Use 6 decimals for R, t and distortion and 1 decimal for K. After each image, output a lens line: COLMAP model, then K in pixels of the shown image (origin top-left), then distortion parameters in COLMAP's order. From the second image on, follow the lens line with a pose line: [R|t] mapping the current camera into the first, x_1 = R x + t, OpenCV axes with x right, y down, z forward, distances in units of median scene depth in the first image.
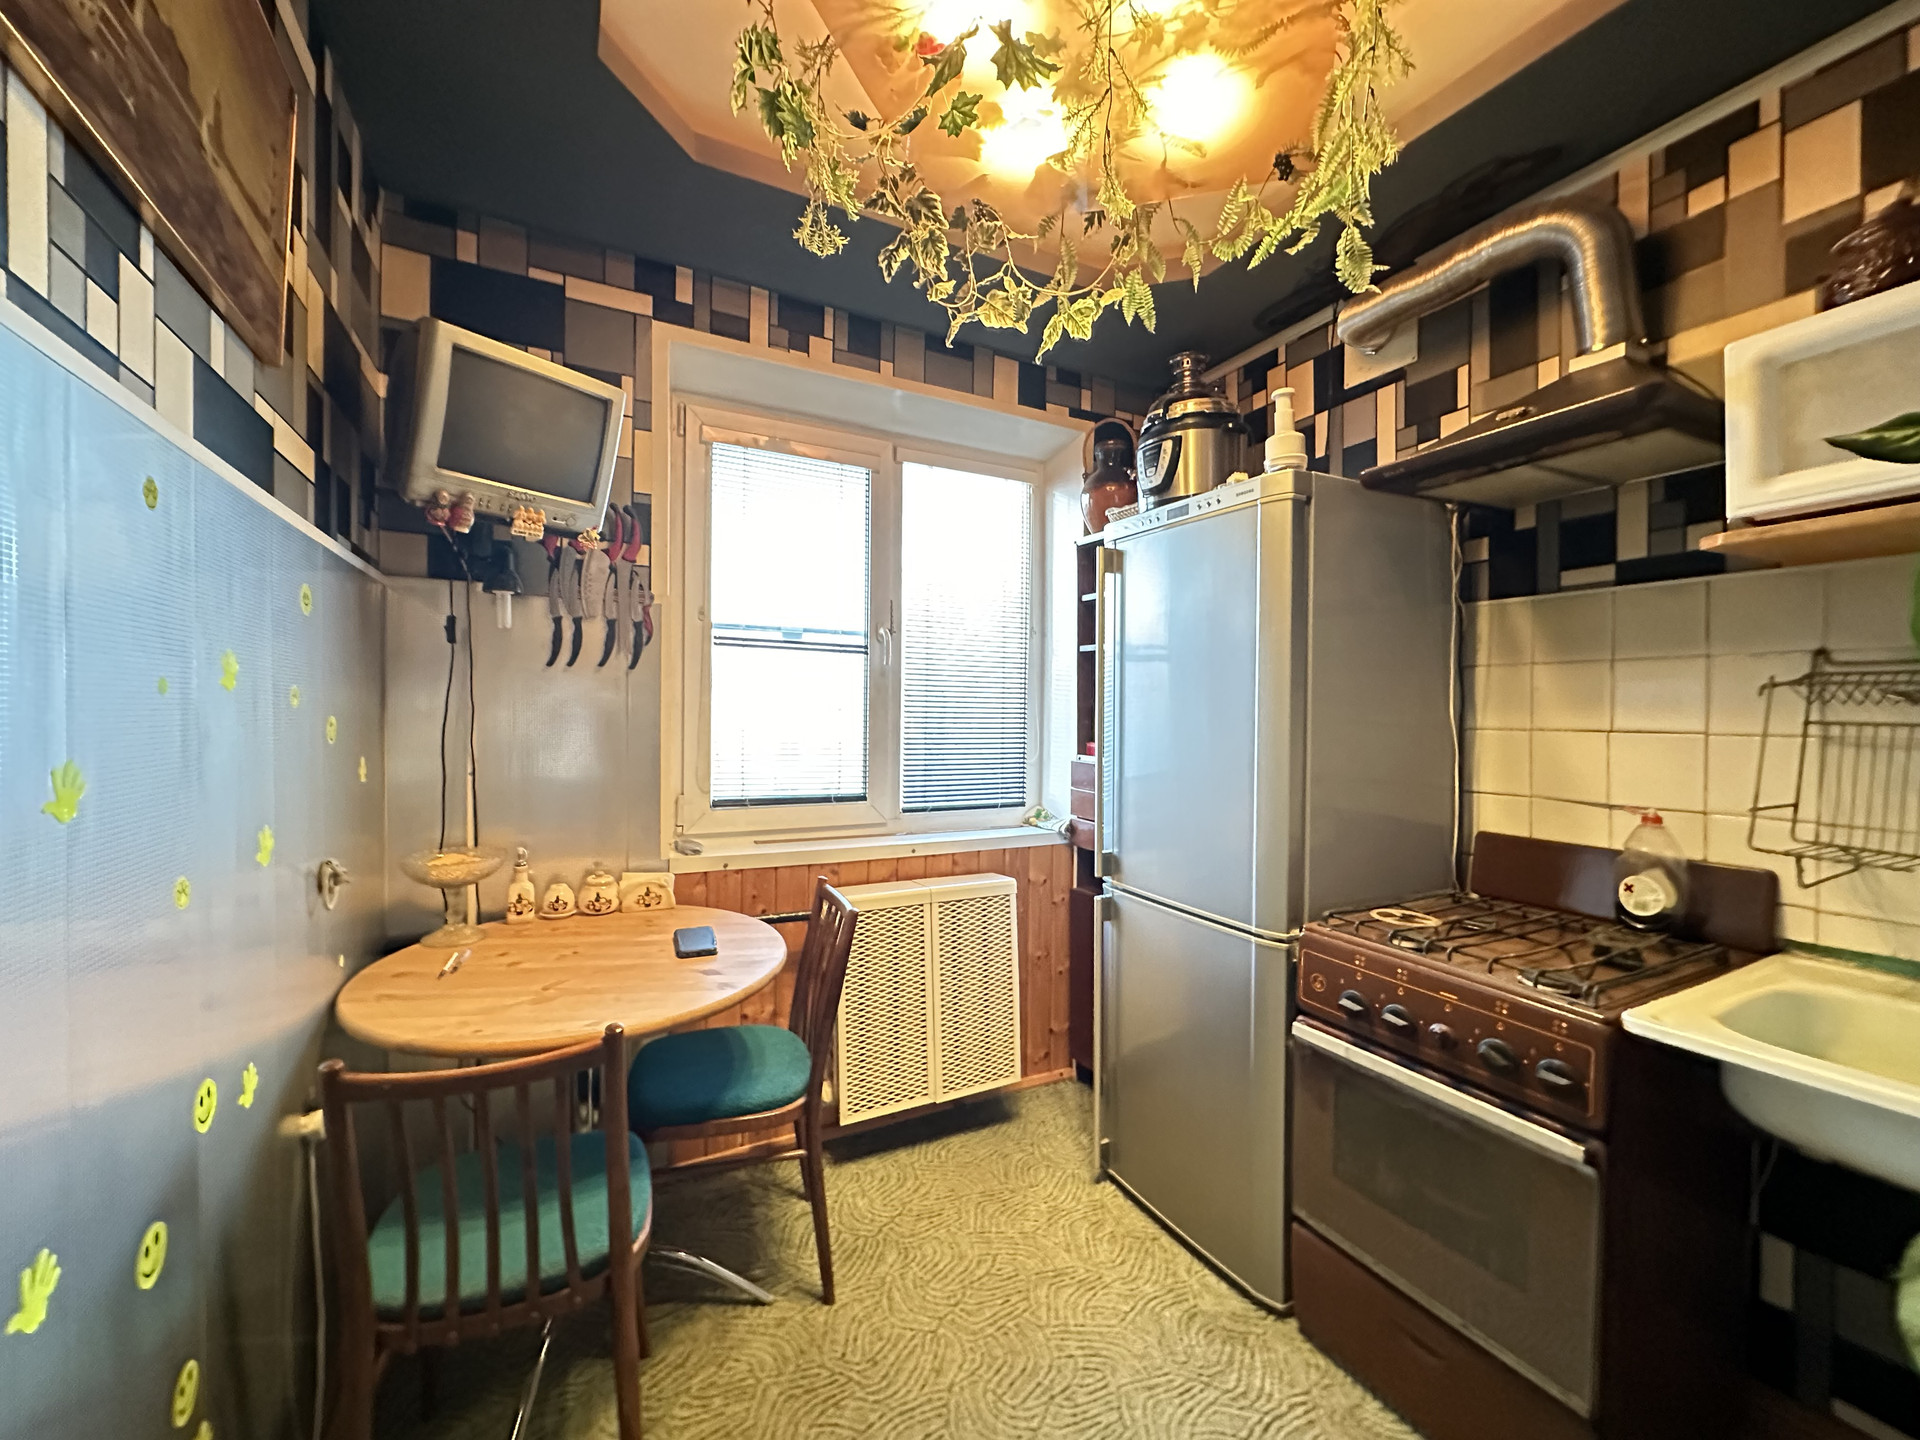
lens RADIAL K [[764.1, 0, 955.8], [0, 764.1, 715.2], [0, 0, 1]] dist [-0.000892, -0.000551]
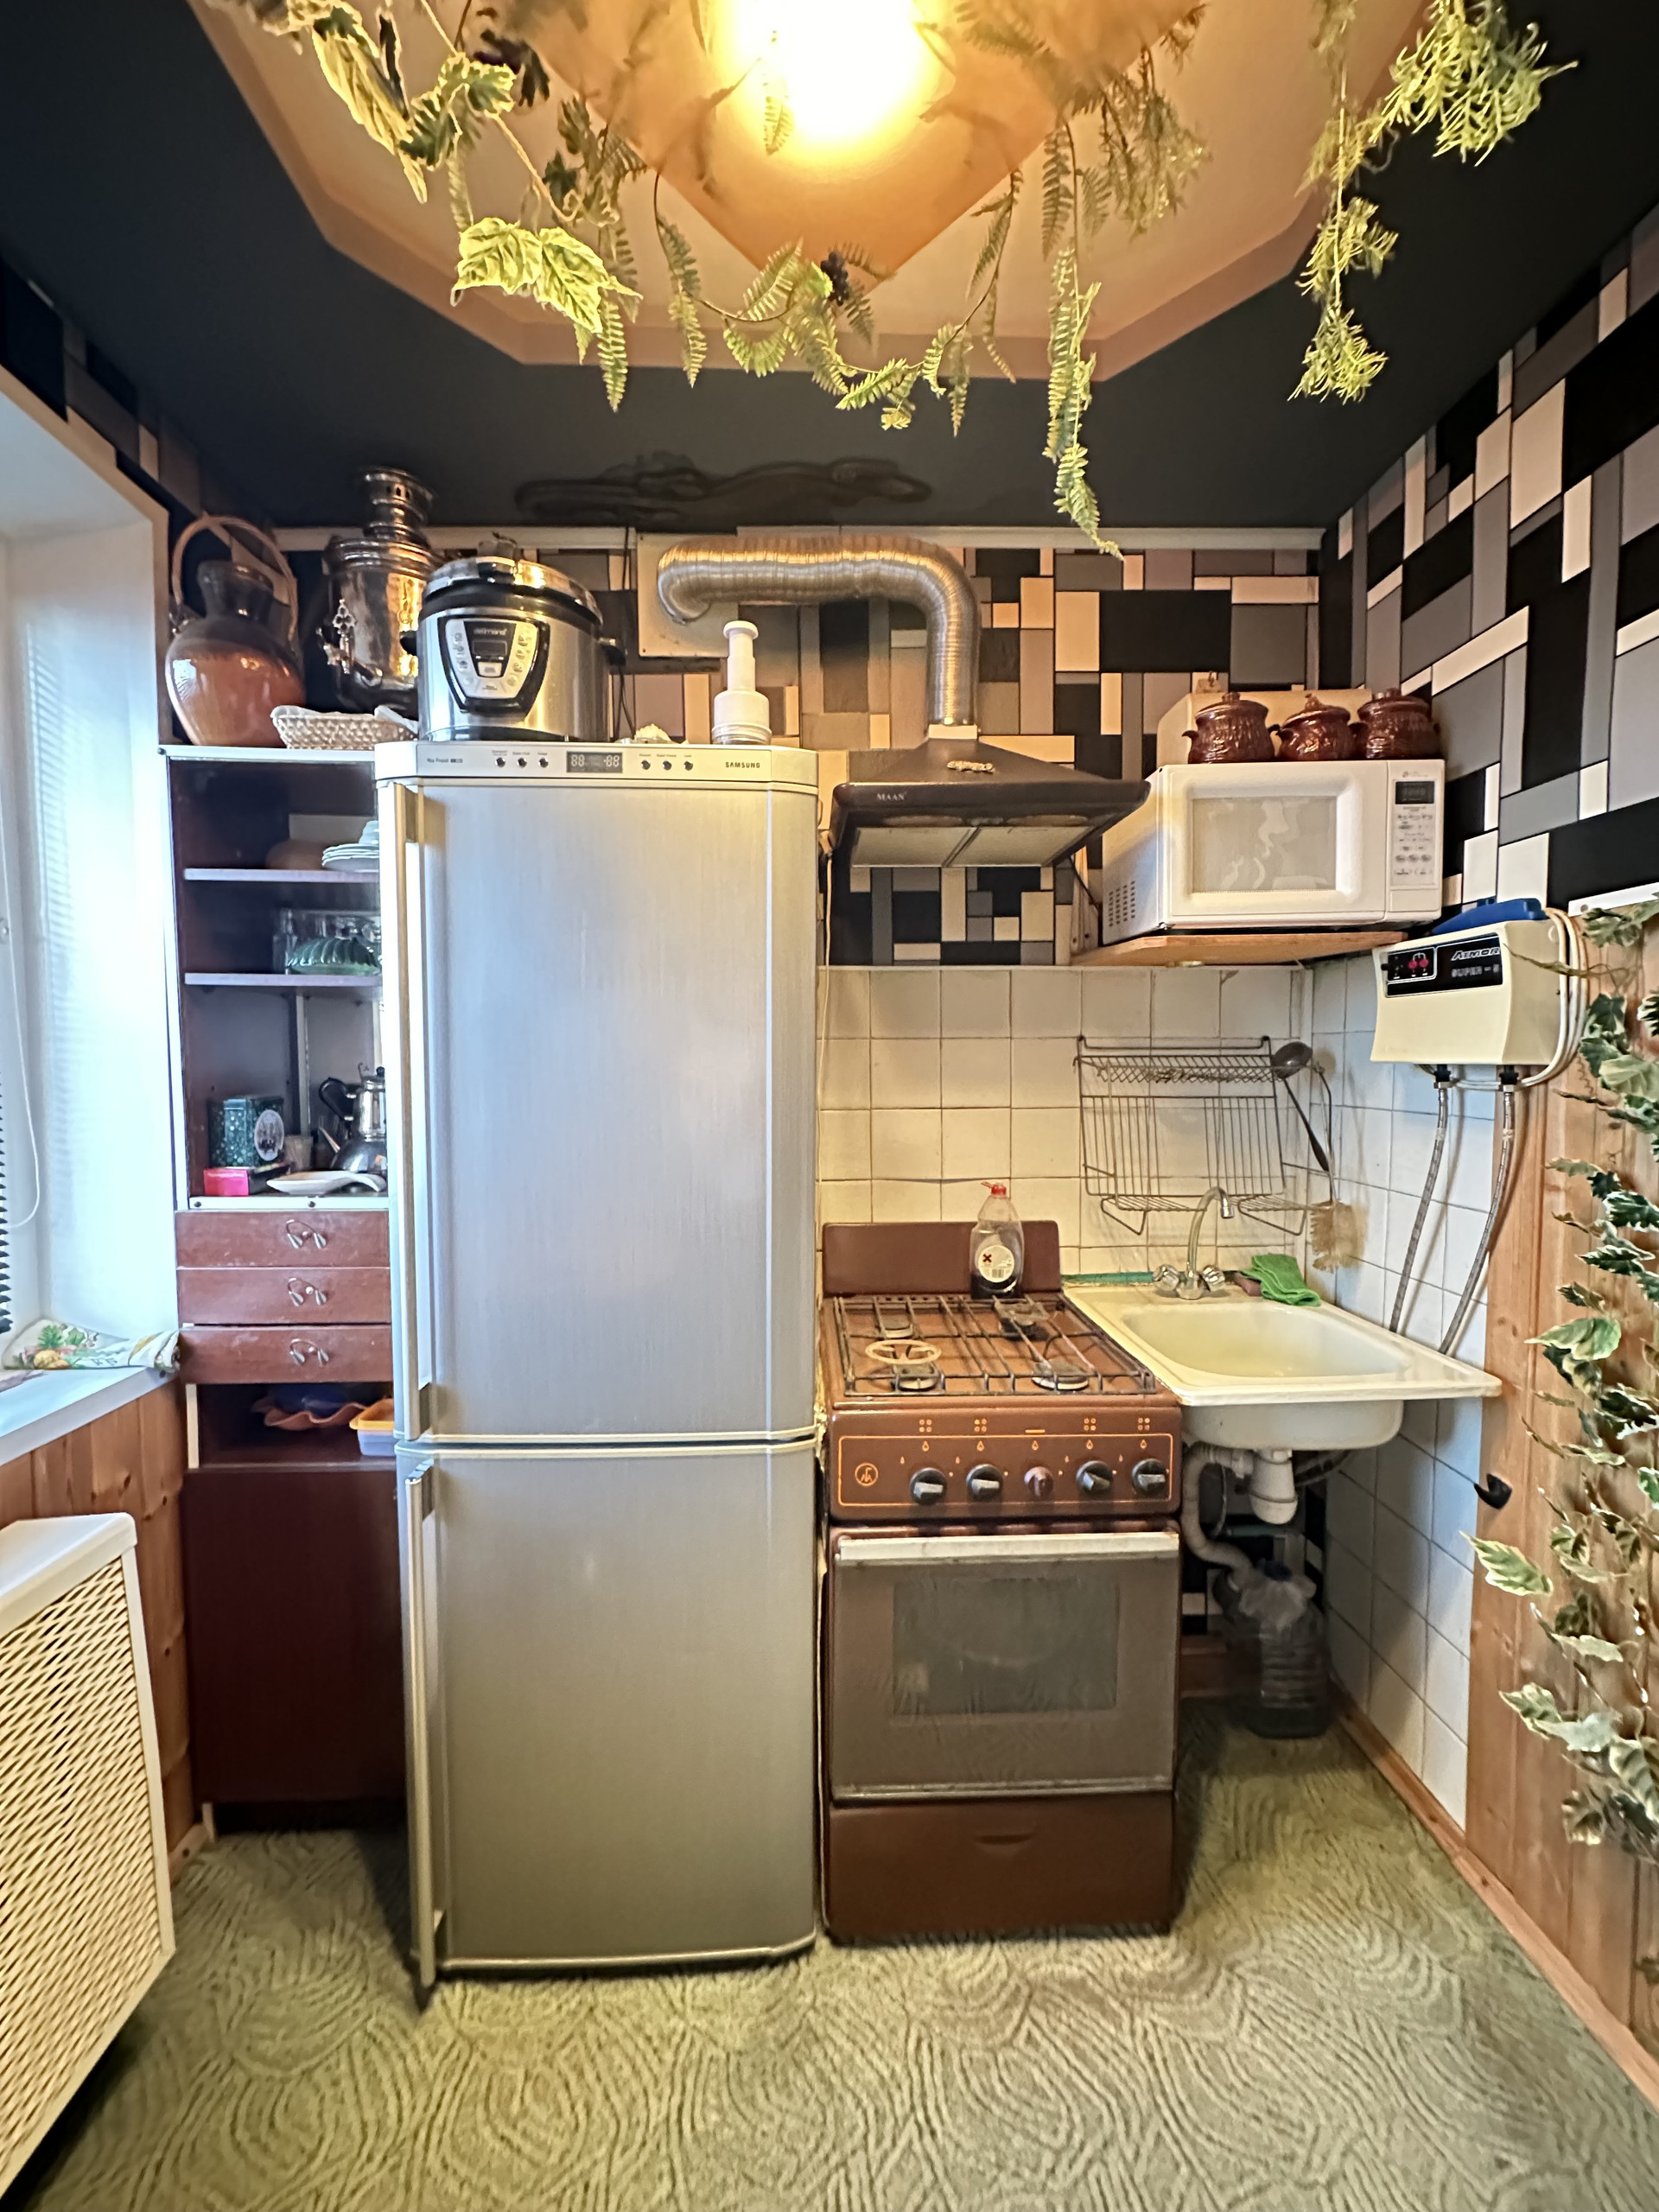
lens RADIAL K [[880.3, 0, 826.6], [0, 880.3, 1101.1], [0, 0, 1]] dist [-0.000892, -0.000551]
pose [[0.427280, -0.051889, 0.902629, -0.275528], [0.017279, 0.998638, 0.049228, -0.049411], [-0.903954, -0.005437, 0.427594, 0.644288]]
